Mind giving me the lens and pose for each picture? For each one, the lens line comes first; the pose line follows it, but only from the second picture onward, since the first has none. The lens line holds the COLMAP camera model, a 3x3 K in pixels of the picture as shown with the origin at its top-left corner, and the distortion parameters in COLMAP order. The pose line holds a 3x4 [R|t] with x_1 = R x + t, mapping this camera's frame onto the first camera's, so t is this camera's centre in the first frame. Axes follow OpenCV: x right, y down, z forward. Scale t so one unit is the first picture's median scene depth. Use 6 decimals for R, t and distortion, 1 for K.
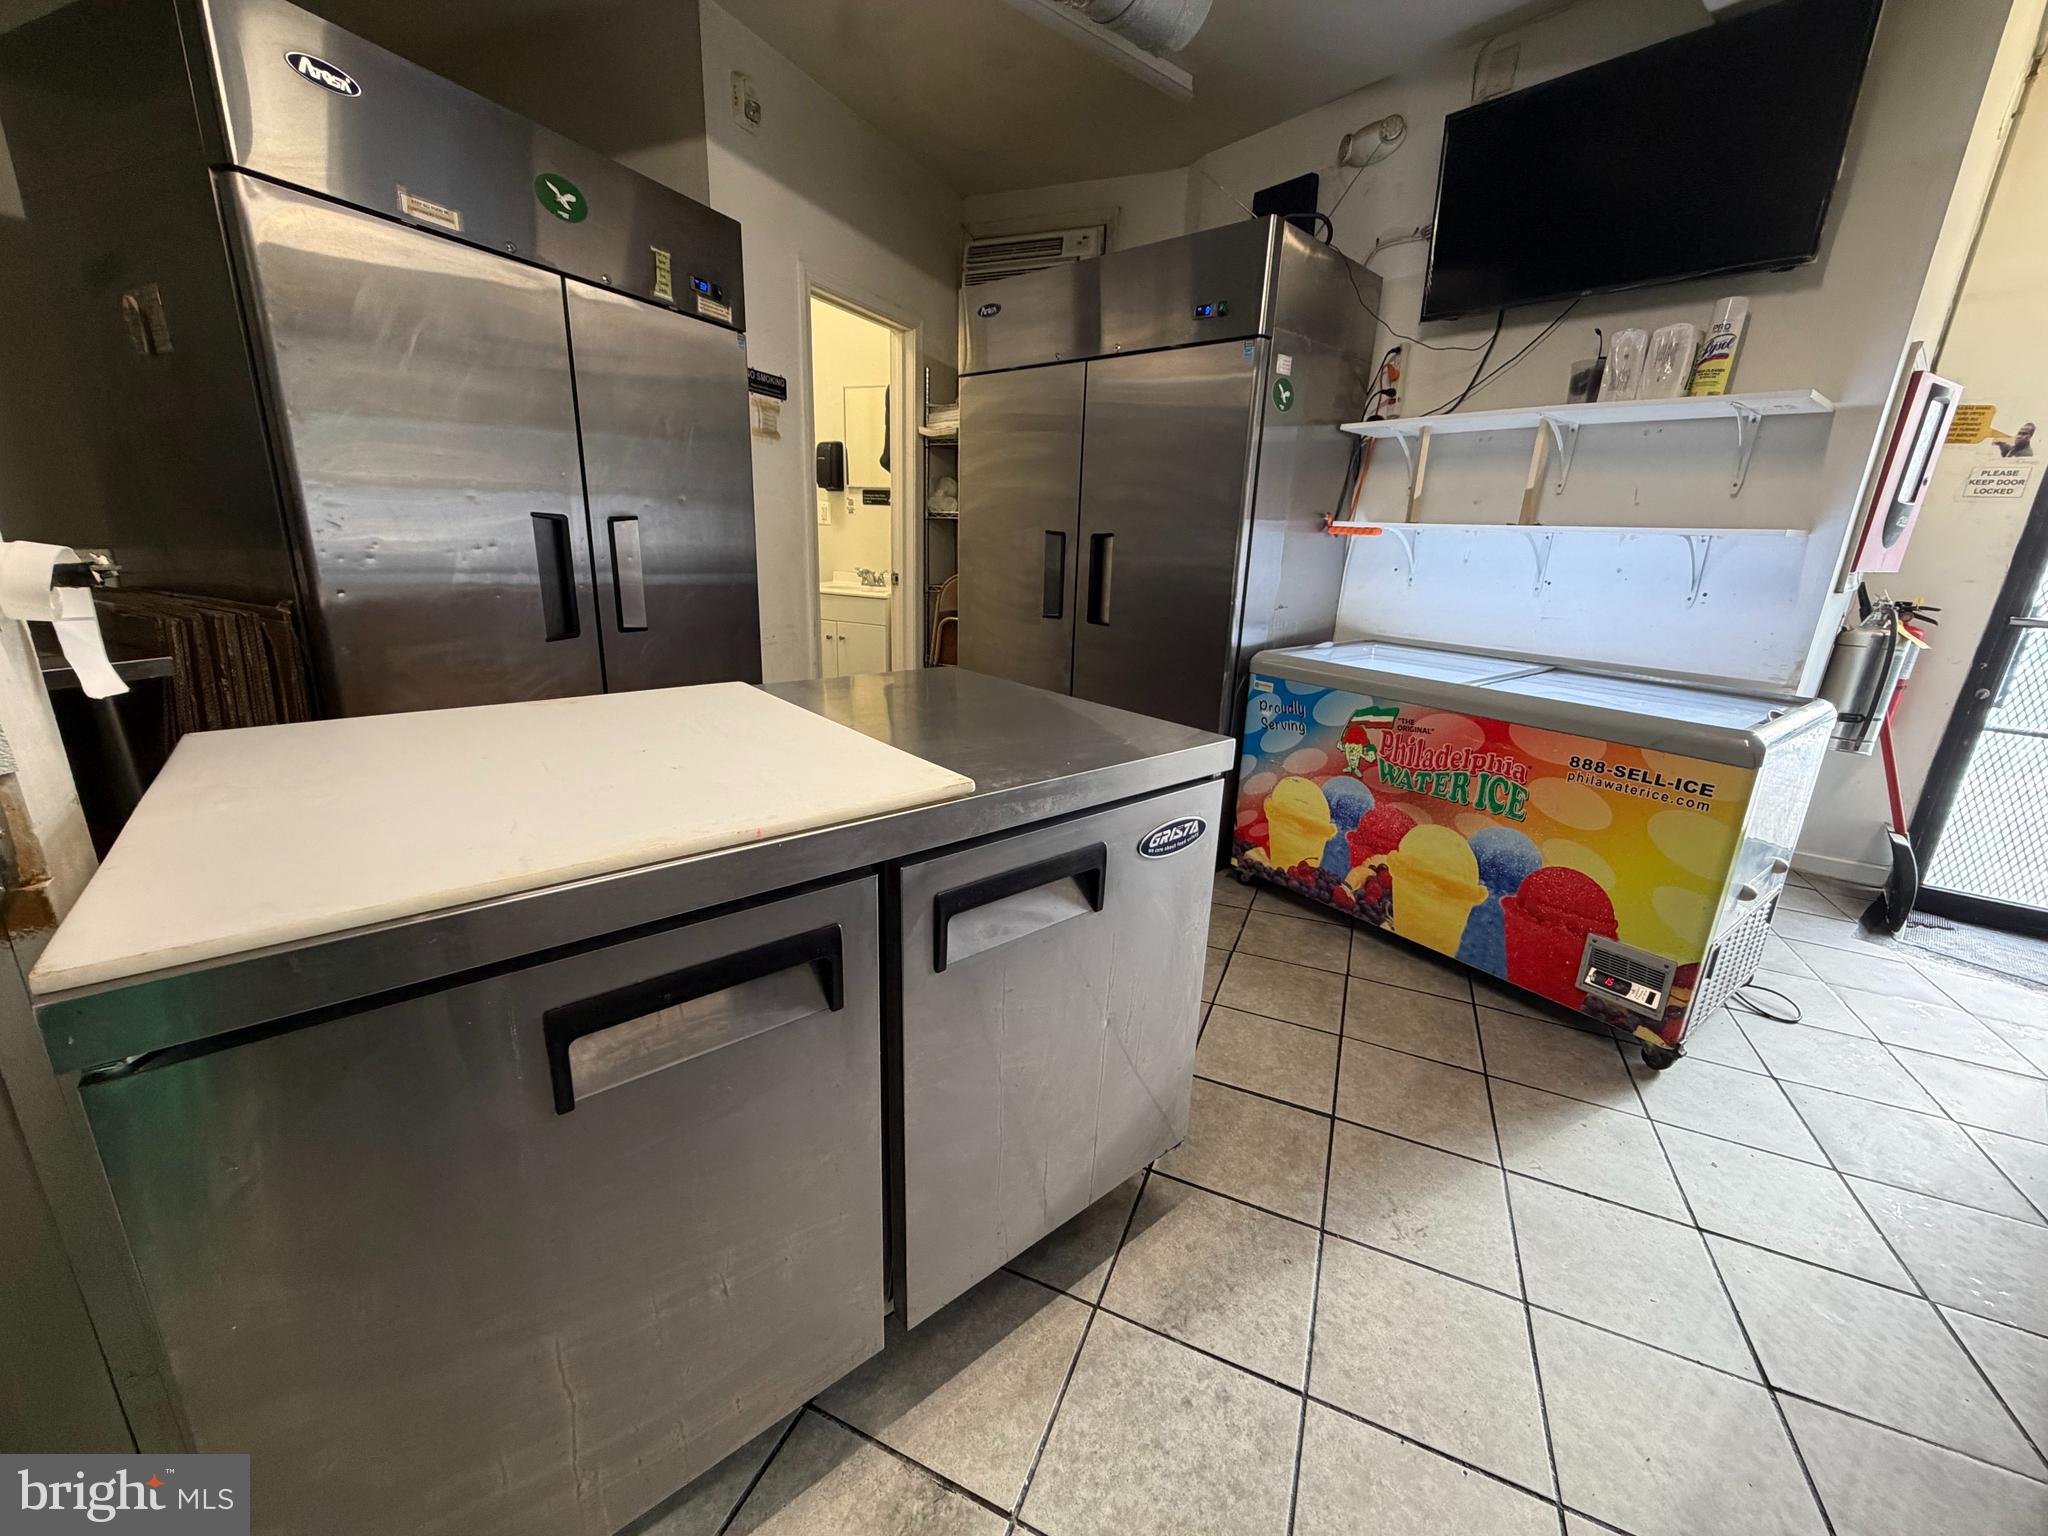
lens RADIAL K [[813.1, 0, 1020.0], [0, 813.1, 766.8], [0, 0, 1]] dist [-0.000322, 0.000170]
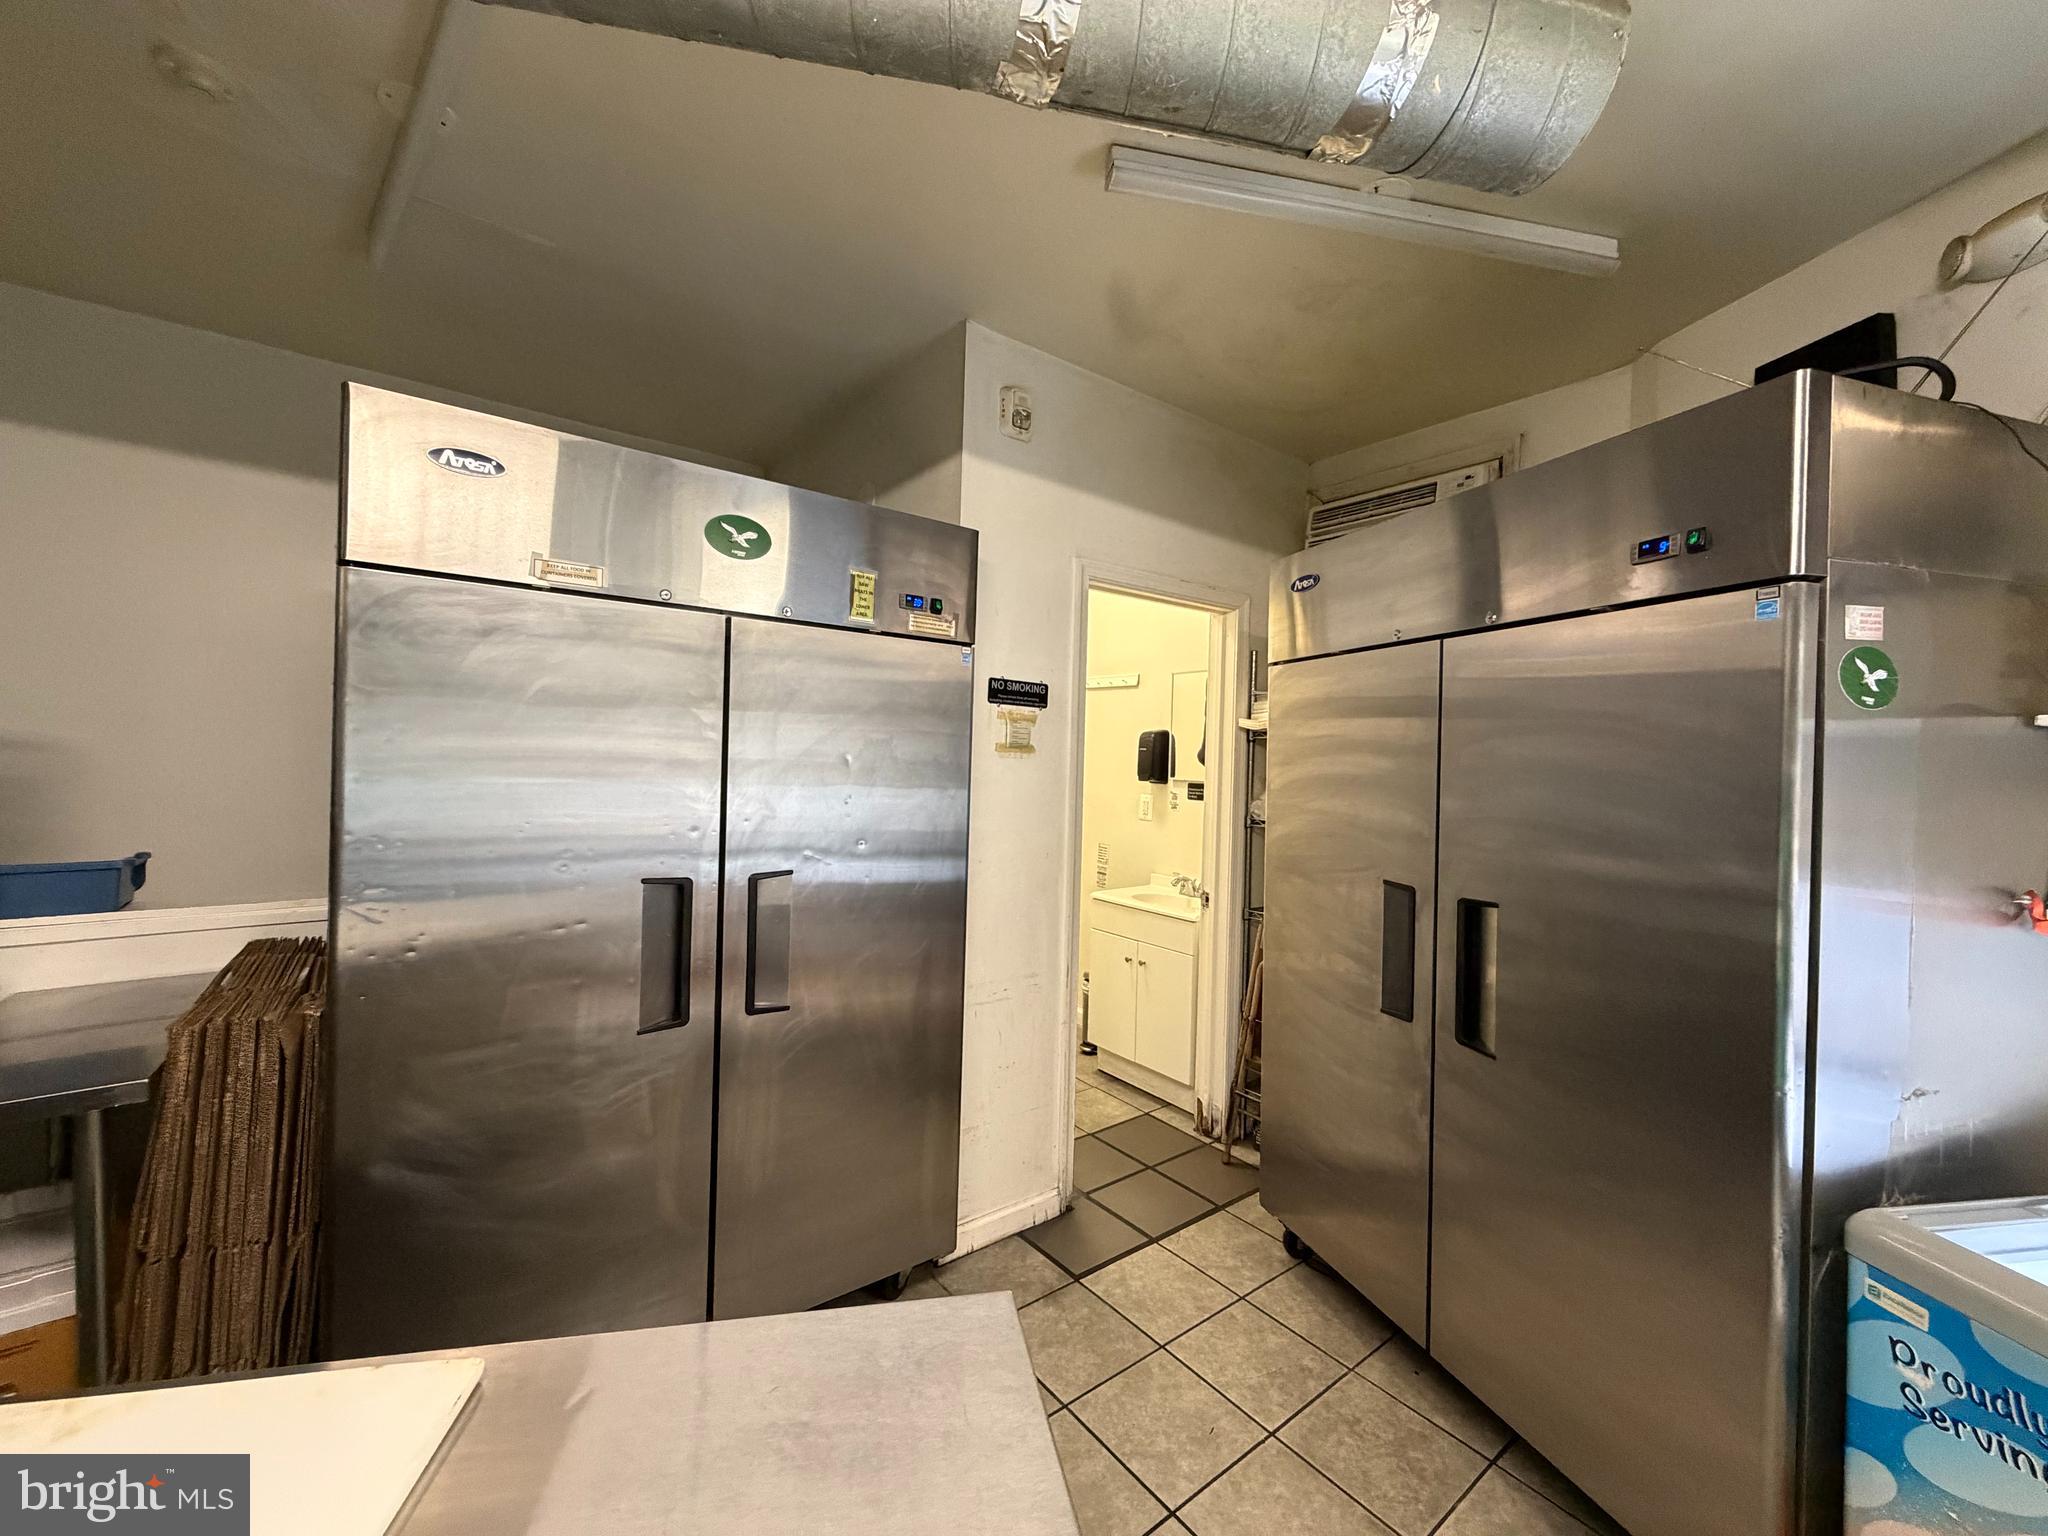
lens RADIAL K [[819.5, 0, 1015.6], [0, 819.5, 767.6], [0, 0, 1]] dist [0.002014, -0.000702]
pose [[0.878268, -0.007543, -0.478109, 0.092889], [-0.131306, 0.957634, -0.256312, -0.182973], [0.459787, 0.287889, 0.840069, 0.314140]]
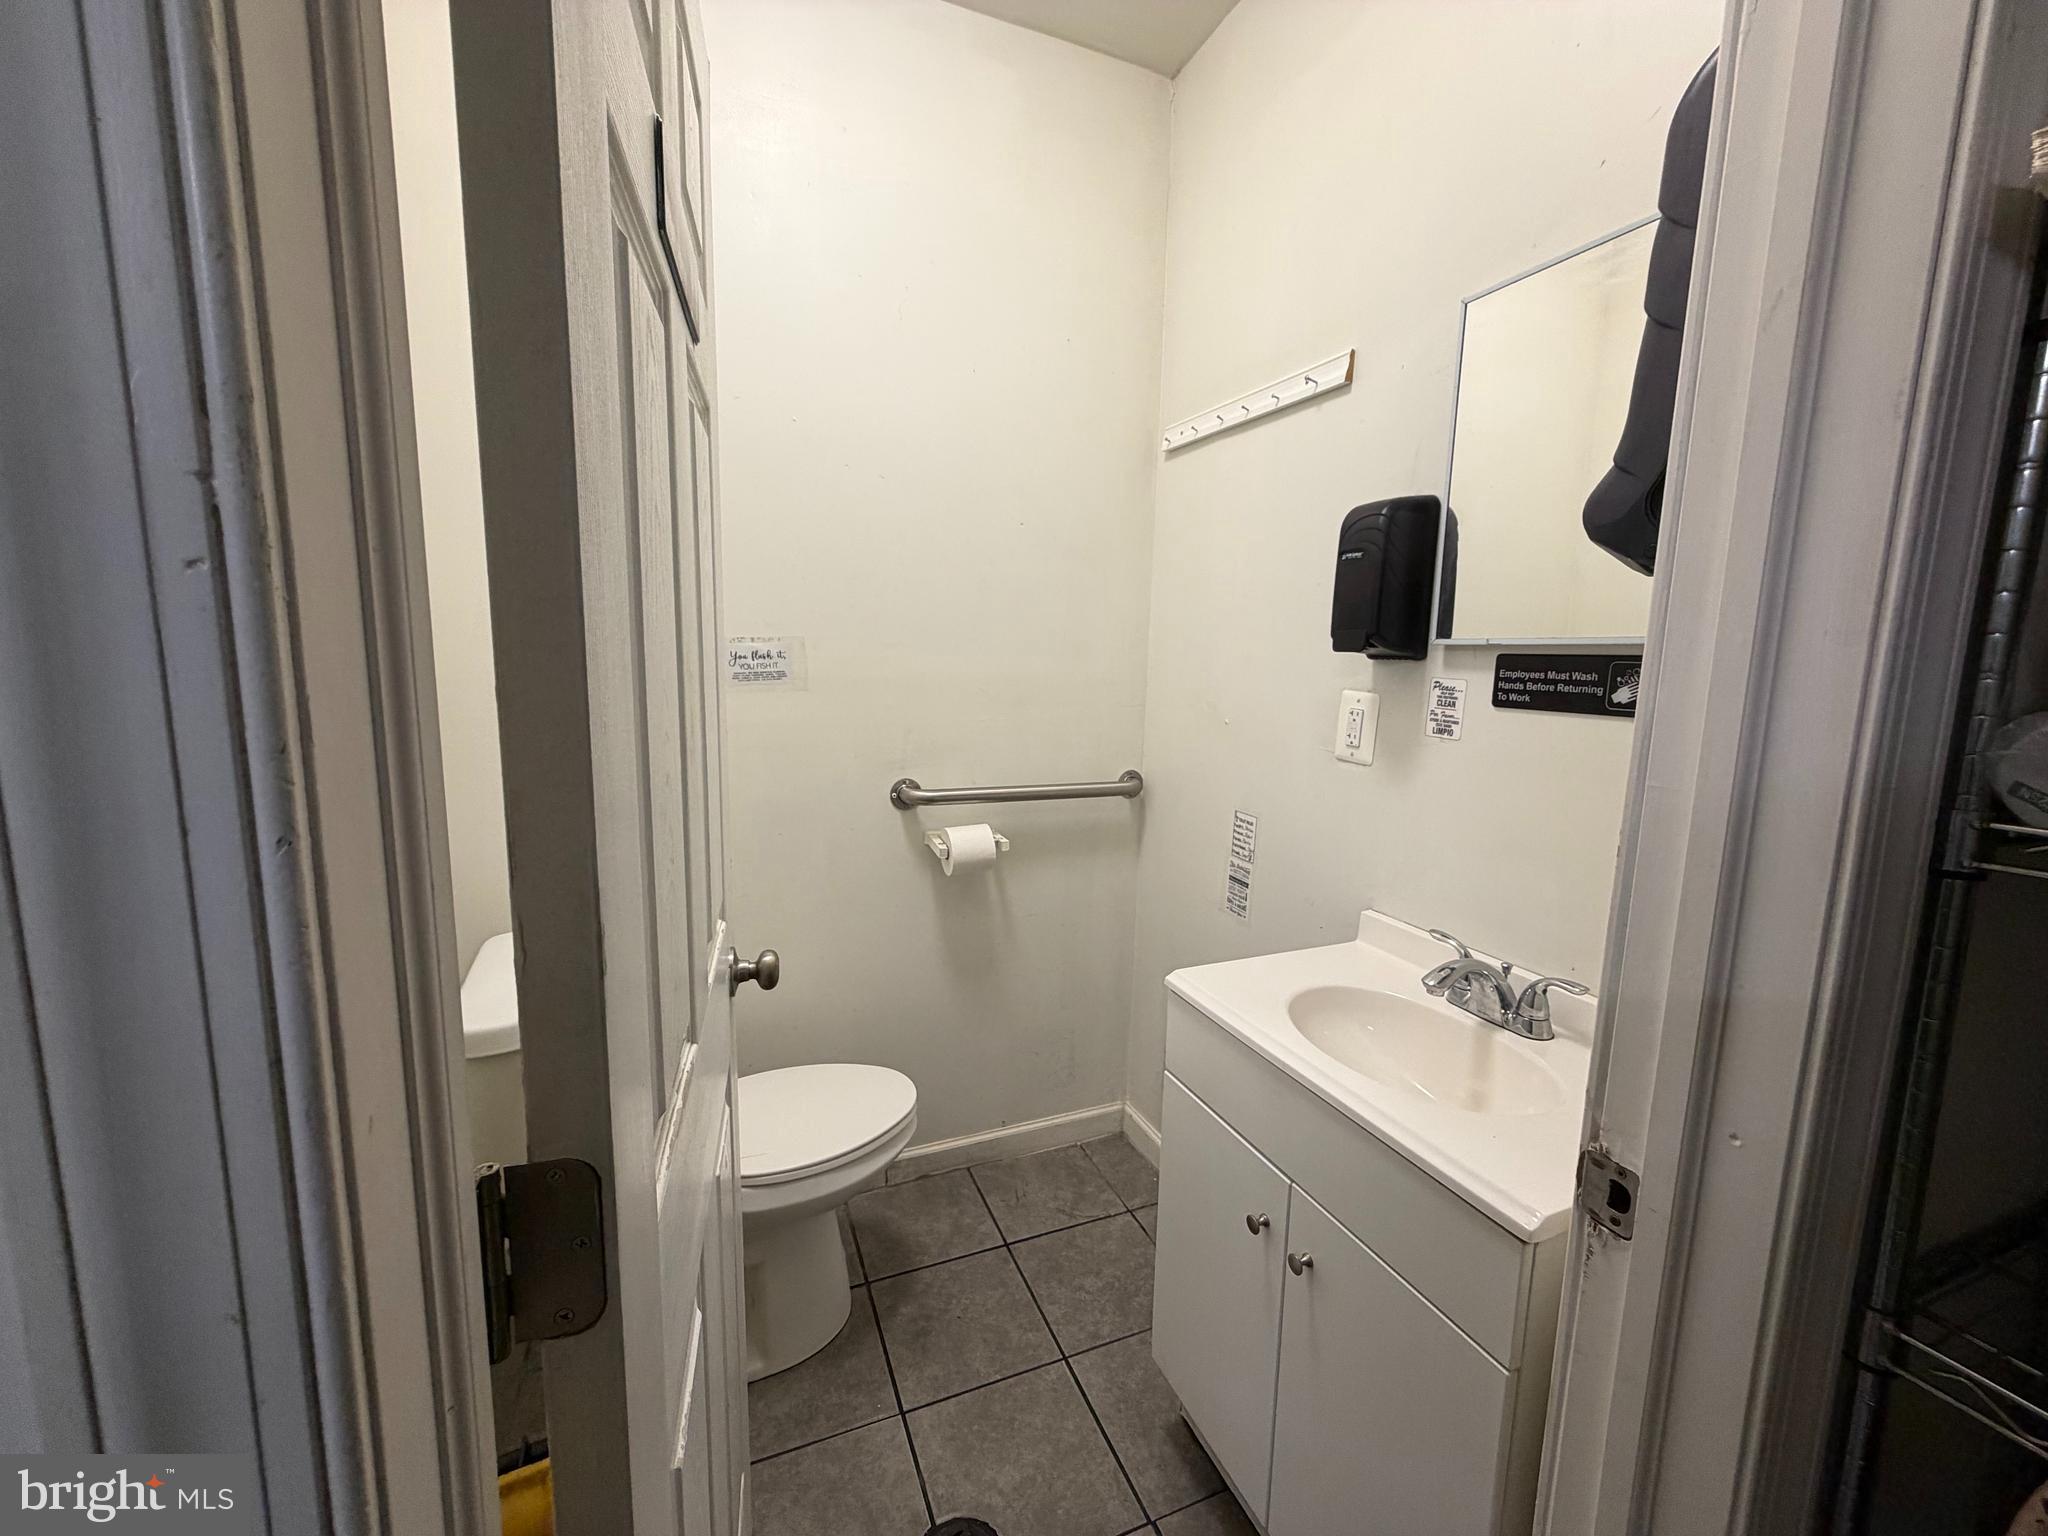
lens RADIAL K [[813.1, 0, 1020.0], [0, 813.1, 766.8], [0, 0, 1]] dist [-0.000322, 0.000170]
pose [[0.722971, 0.076136, -0.686671, -0.194838], [-0.189817, 0.977550, -0.091463, -0.404995], [0.664291, 0.196467, 0.721192, 1.147442]]
